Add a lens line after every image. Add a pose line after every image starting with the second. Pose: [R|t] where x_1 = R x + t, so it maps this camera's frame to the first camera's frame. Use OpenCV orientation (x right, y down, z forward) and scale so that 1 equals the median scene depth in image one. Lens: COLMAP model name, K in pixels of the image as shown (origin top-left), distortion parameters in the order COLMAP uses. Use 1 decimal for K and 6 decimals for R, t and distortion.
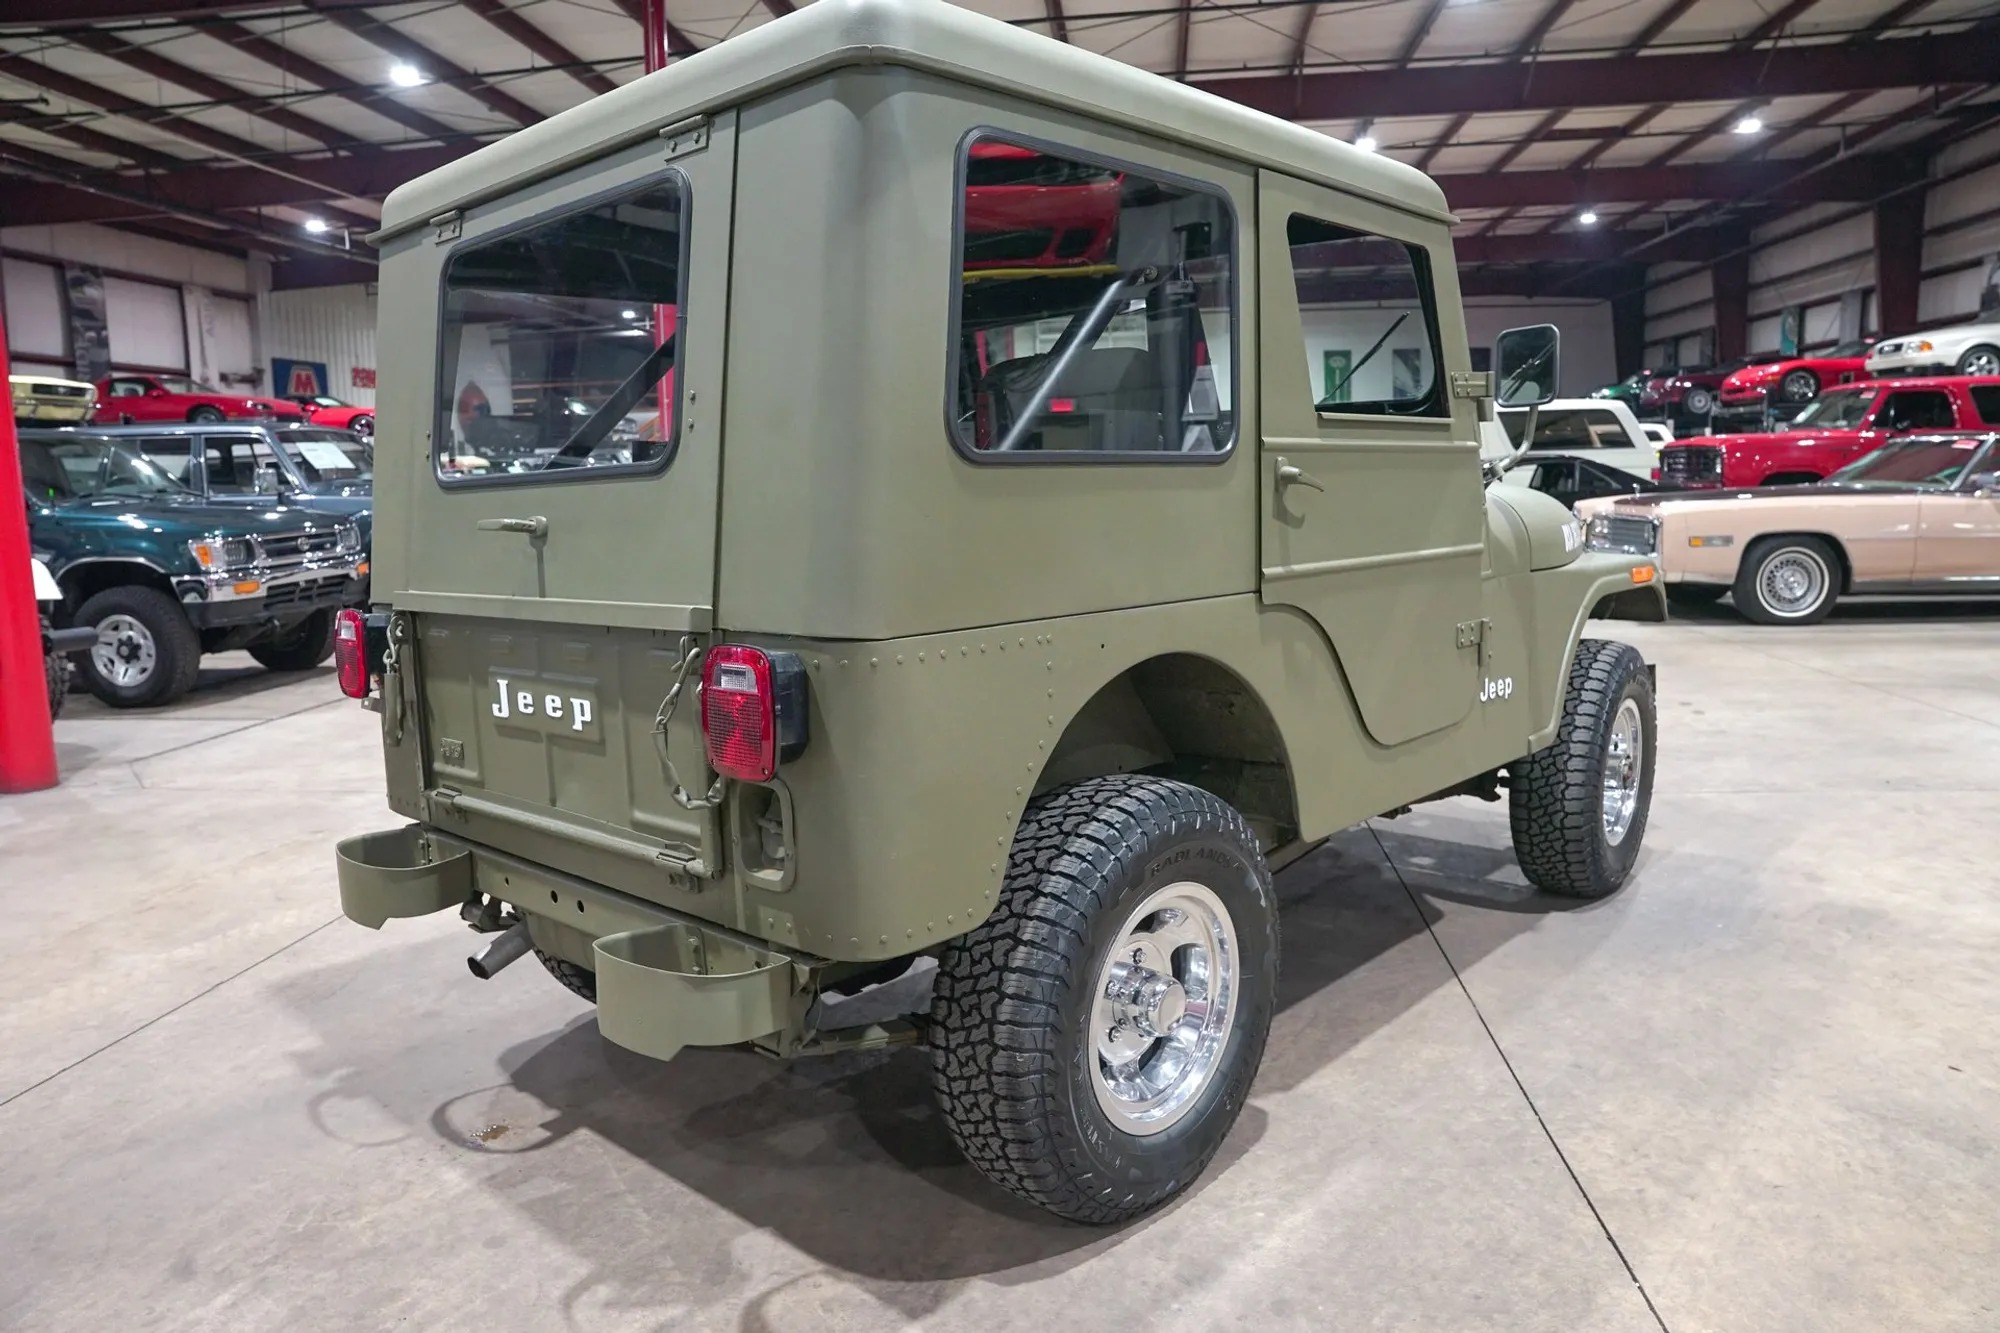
lens RADIAL K [[1369.3, 0, 1006.0], [0, 1369.3, 665.7], [0, 0, 1]] dist [-0.138905, 0.106857]
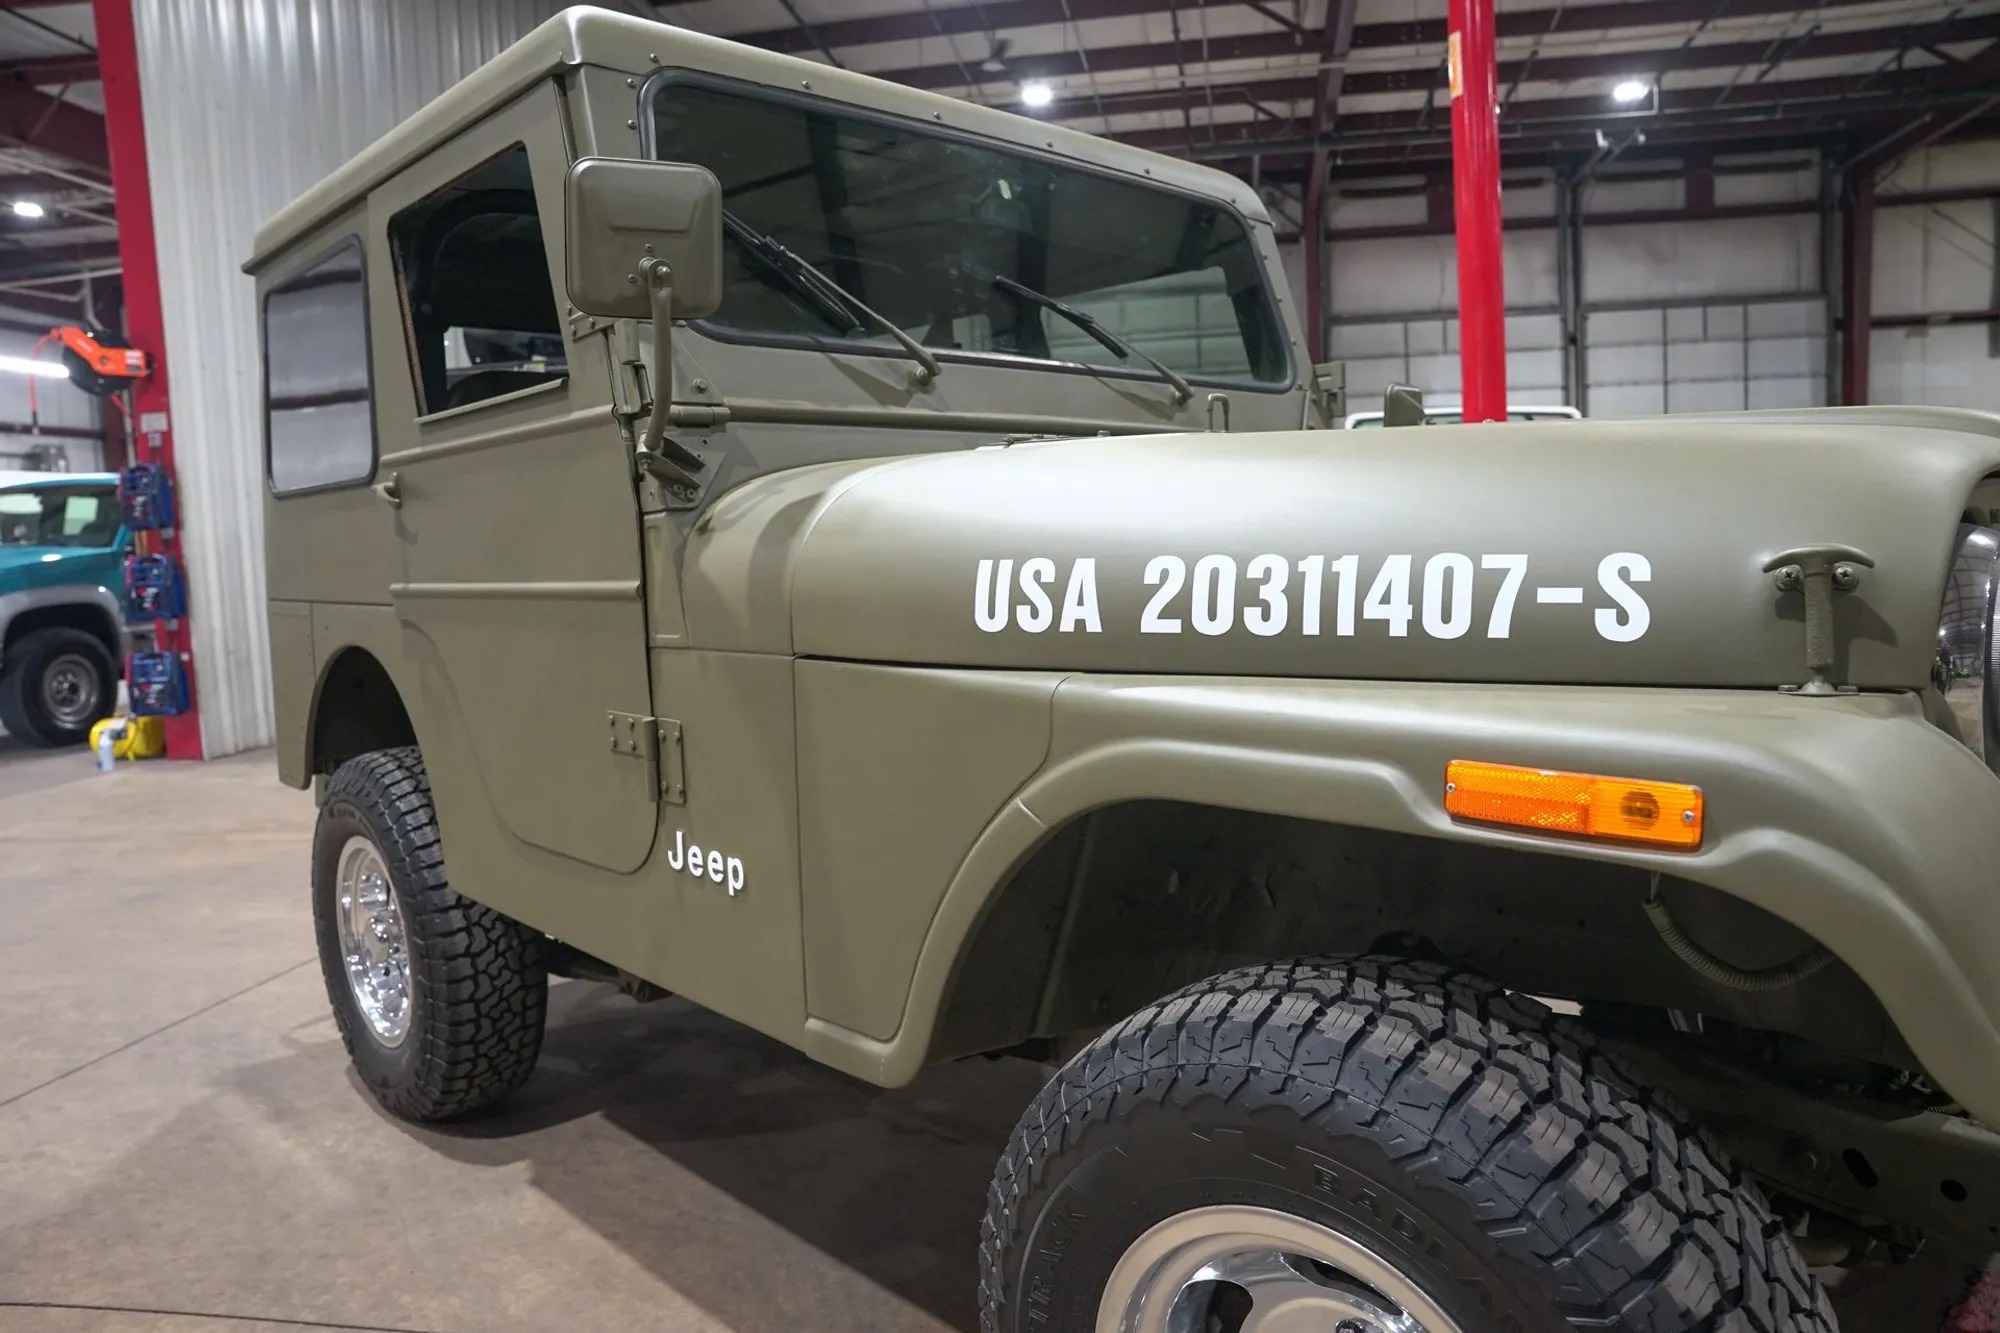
lens RADIAL K [[1369.3, 0, 1003.8], [0, 1369.3, 664.7], [0, 0, 1]] dist [-0.138905, 0.106857]
pose [[-0.064804, 0.120265, -0.990624, 1.077634], [-0.095858, 0.987370, 0.126141, -0.169011], [0.993283, 0.103133, -0.052457, 1.407011]]
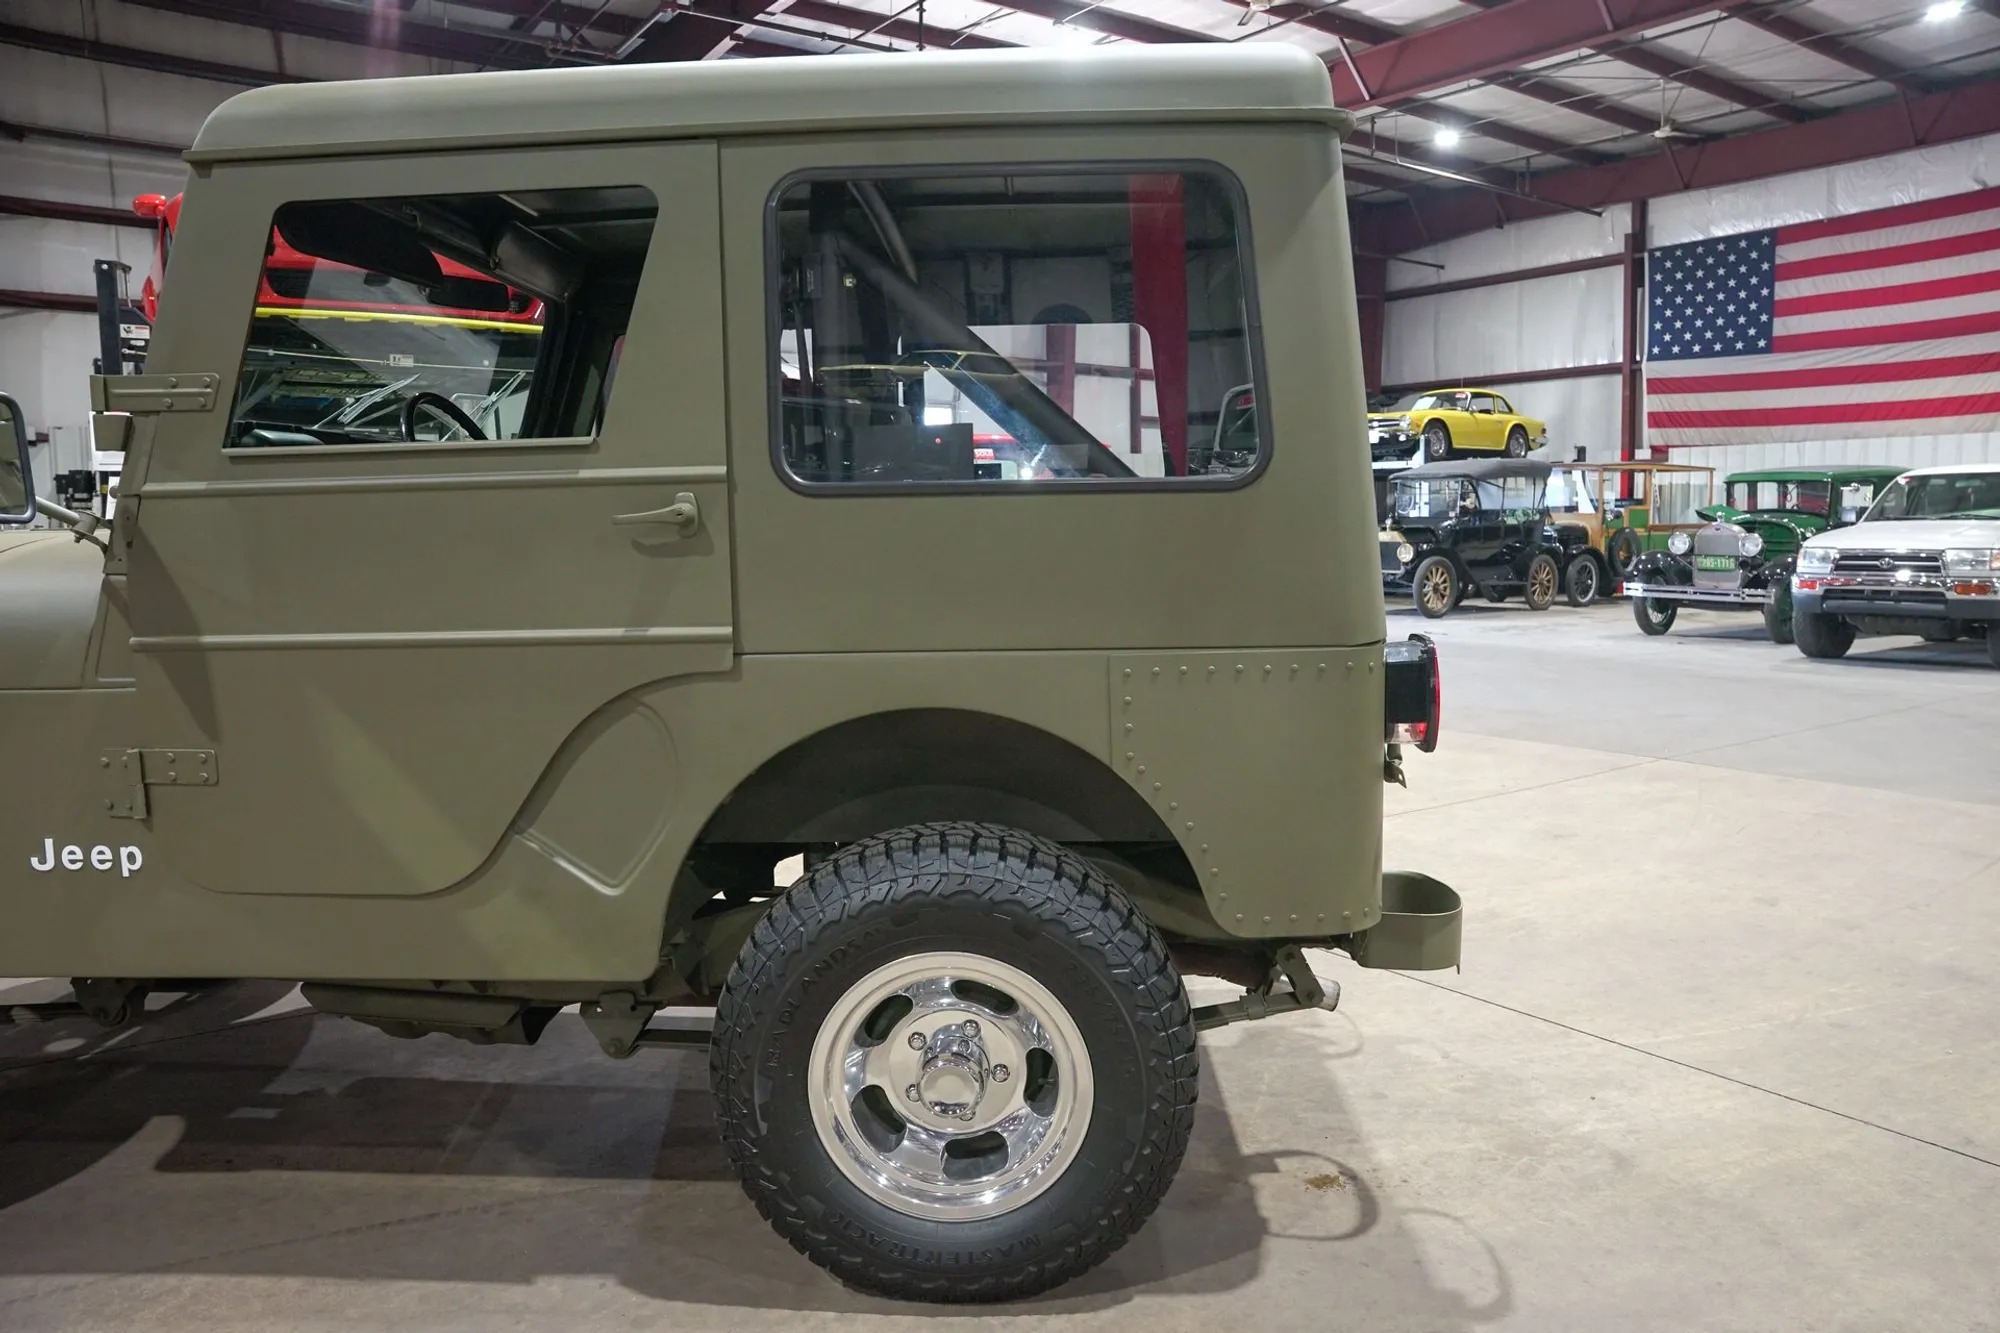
lens RADIAL K [[1369.3, 0, 1005.4], [0, 1369.3, 662.2], [0, 0, 1]] dist [-0.138905, 0.106857]
pose [[-0.655034, -0.043946, 0.754320, -0.946196], [0.129847, 0.976909, 0.169670, -0.195685], [-0.744359, 0.209086, -0.634203, 1.713988]]
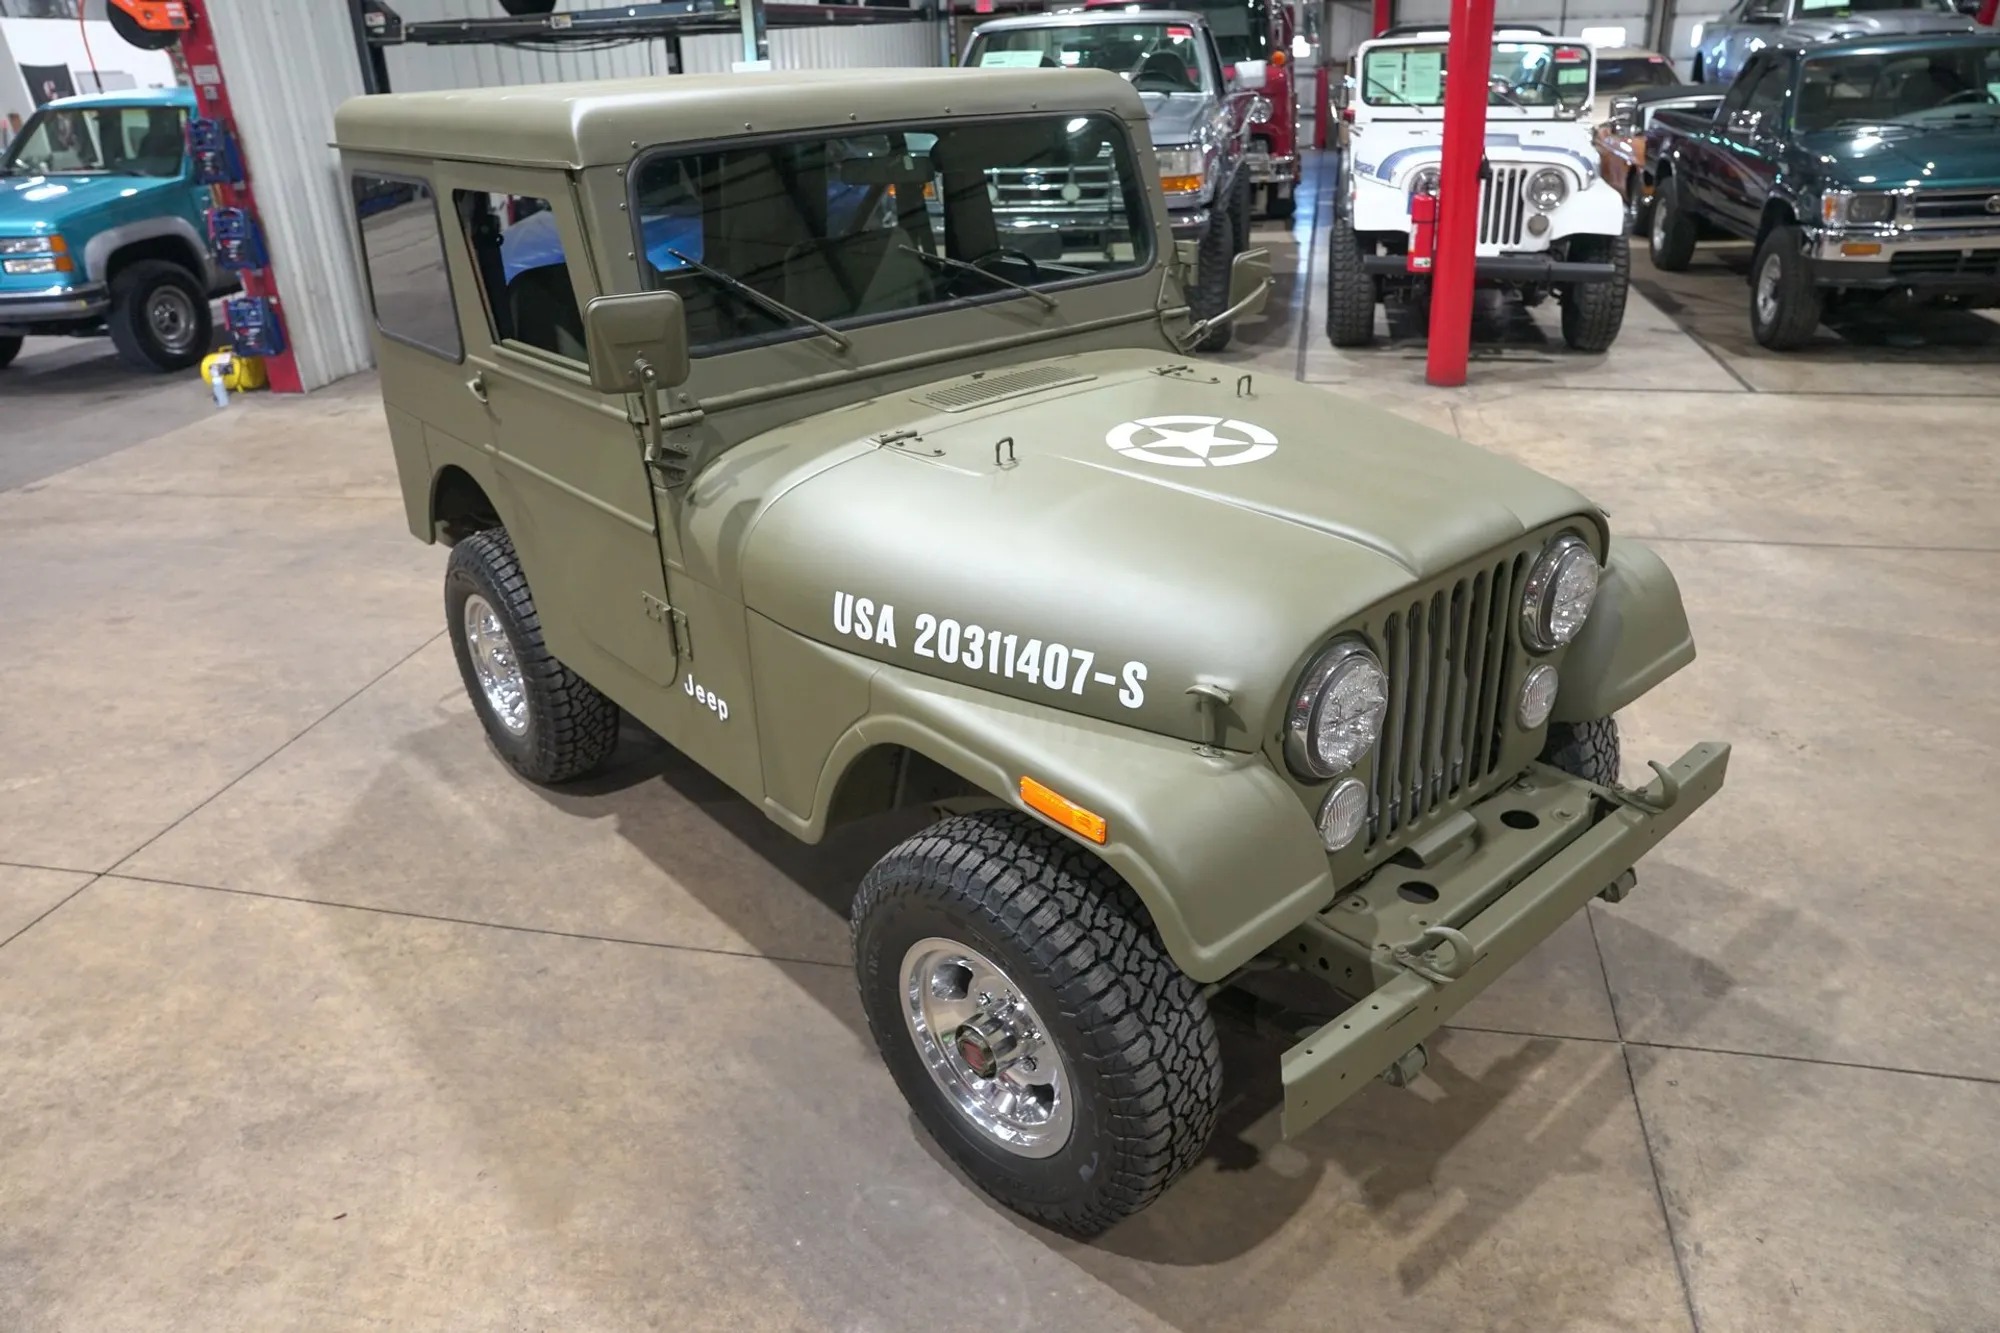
lens RADIAL K [[1369.3, 0, 1002.6], [0, 1369.3, 664.7], [0, 0, 1]] dist [-0.138905, 0.106857]
pose [[-0.112859, 0.450749, -0.885488, 1.382781], [-0.092866, 0.882495, 0.461062, -0.529140], [0.989262, 0.134266, -0.057739, 1.535833]]
